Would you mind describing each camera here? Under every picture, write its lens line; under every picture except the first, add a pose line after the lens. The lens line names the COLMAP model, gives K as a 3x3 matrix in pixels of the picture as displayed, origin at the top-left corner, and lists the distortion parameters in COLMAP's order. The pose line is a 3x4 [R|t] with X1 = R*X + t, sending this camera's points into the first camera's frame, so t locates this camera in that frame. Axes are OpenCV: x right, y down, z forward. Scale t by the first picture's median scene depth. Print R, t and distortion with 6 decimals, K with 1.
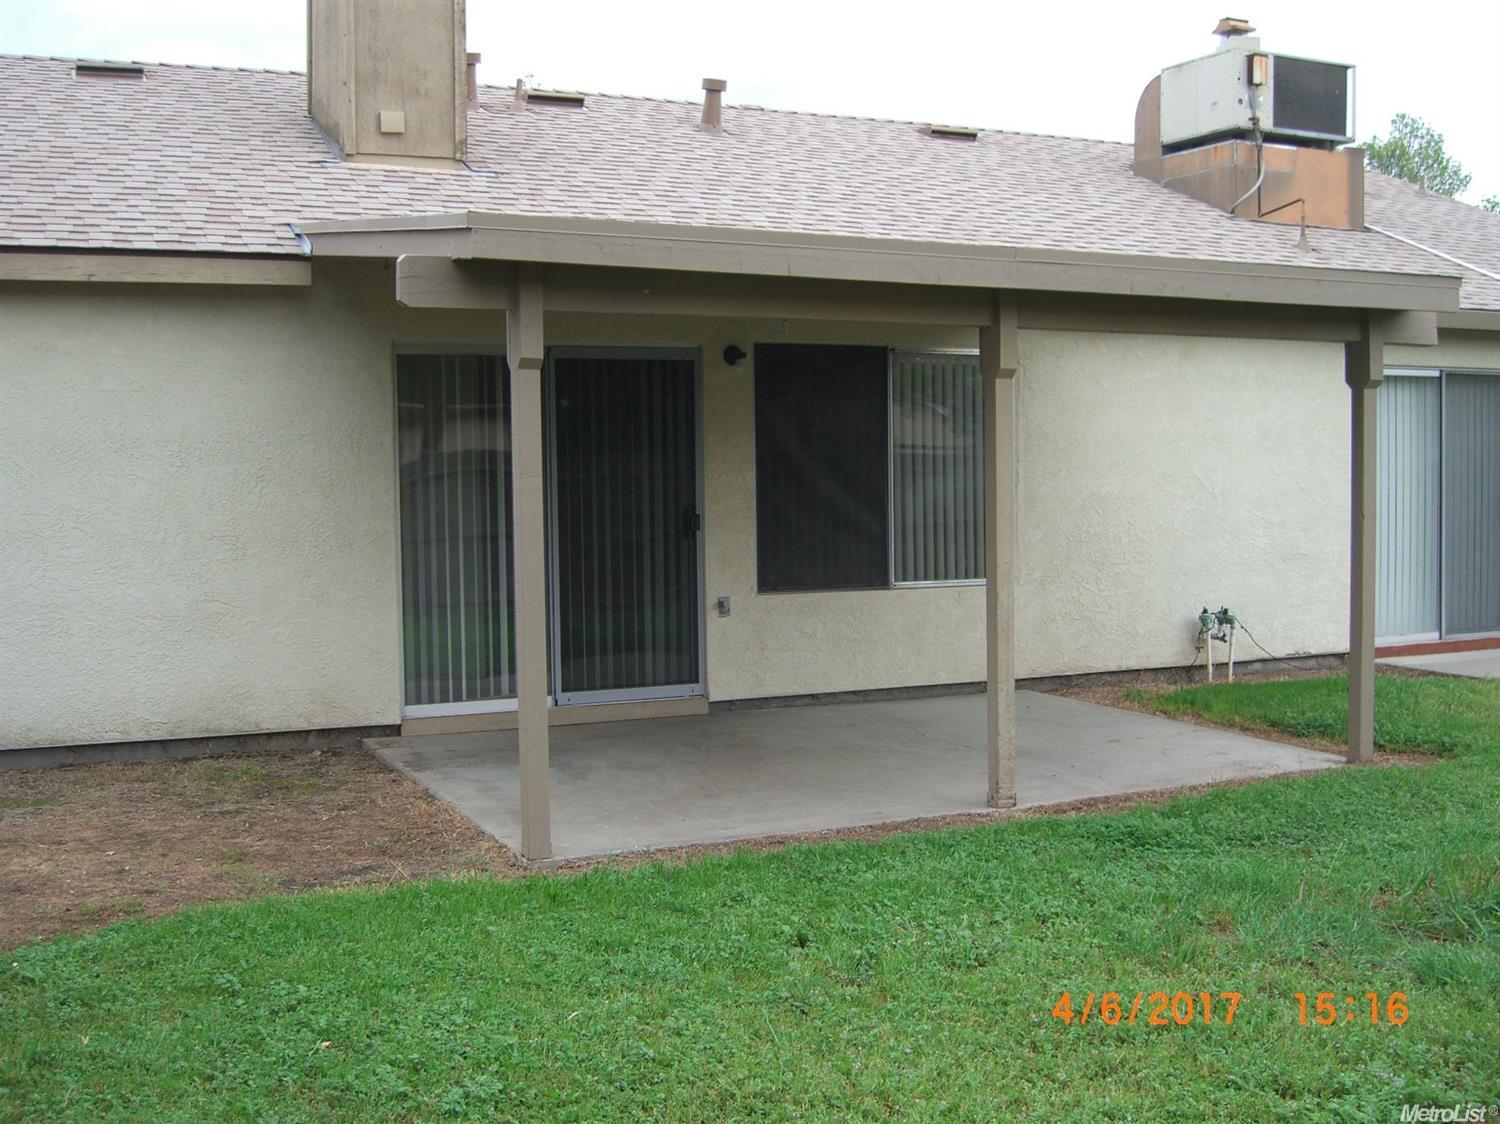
lens RADIAL K [[1680.6, 0, 750.0], [0, 1680.6, 562.0], [0, 0, 1]] dist [-0.130311, 0.019801]
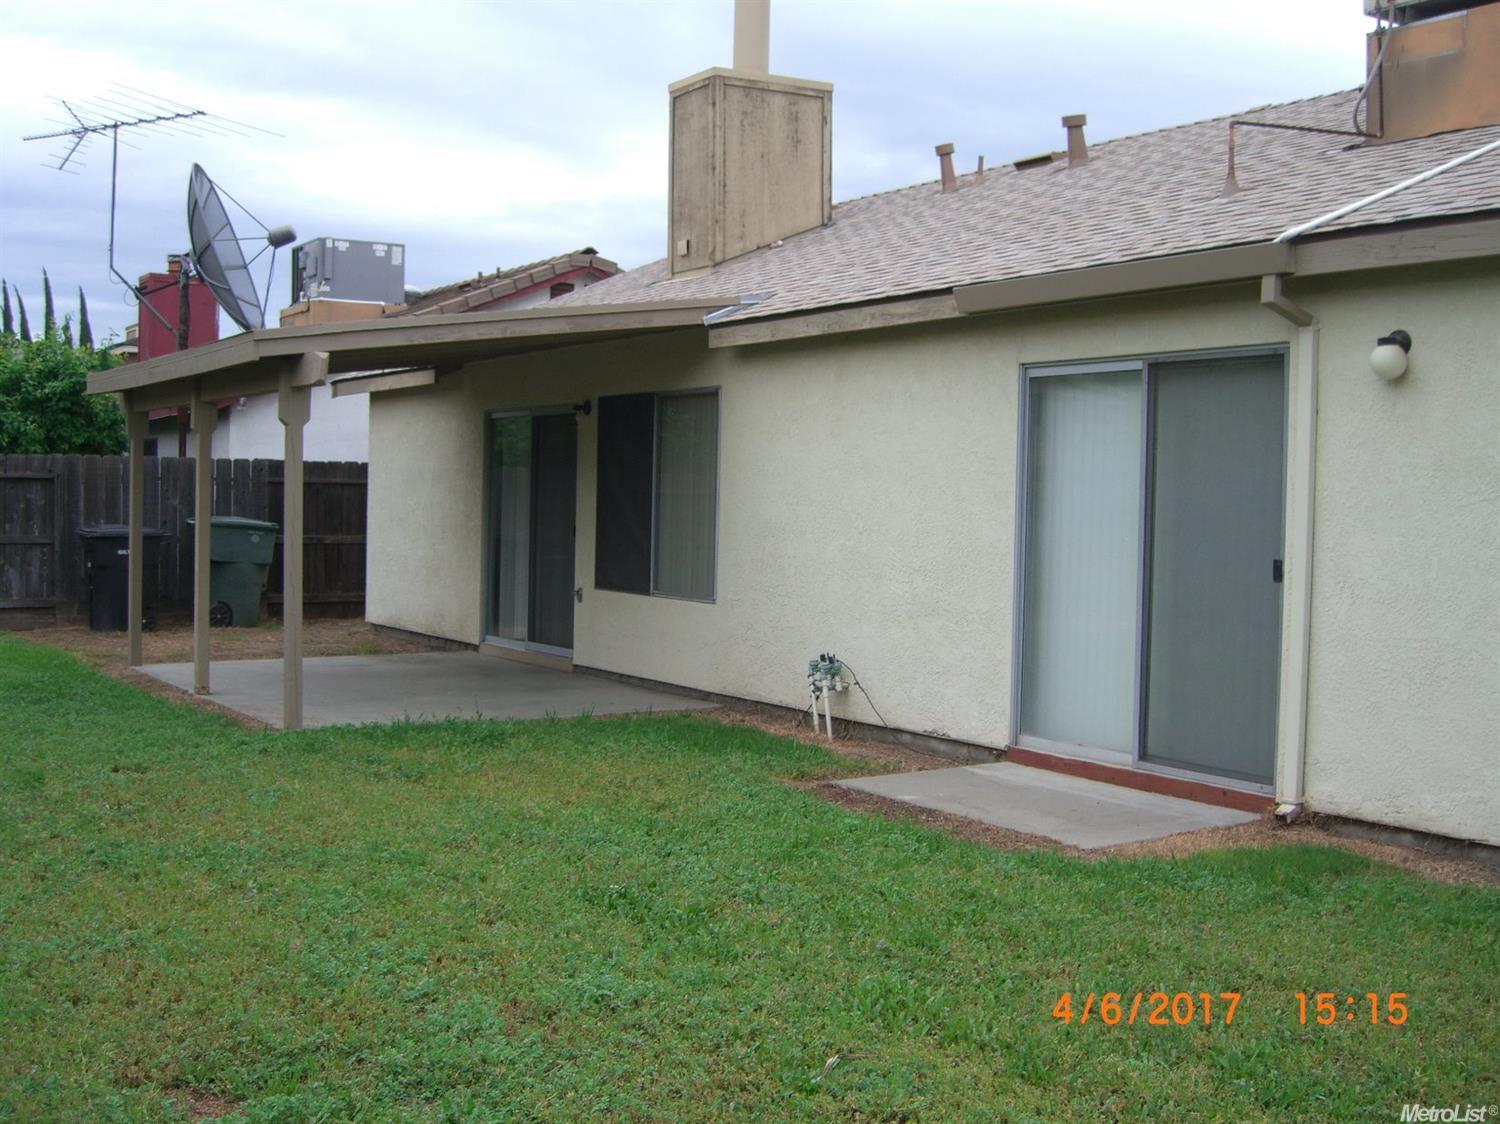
lens RADIAL K [[1680.6, 0, 750.0], [0, 1680.6, 562.0], [0, 0, 1]] dist [-0.130311, 0.019801]
pose [[0.141711, 0.049694, -0.988660, 1.313103], [-0.074300, 0.996456, 0.039436, -0.061787], [0.987116, 0.067869, 0.144901, 0.925759]]
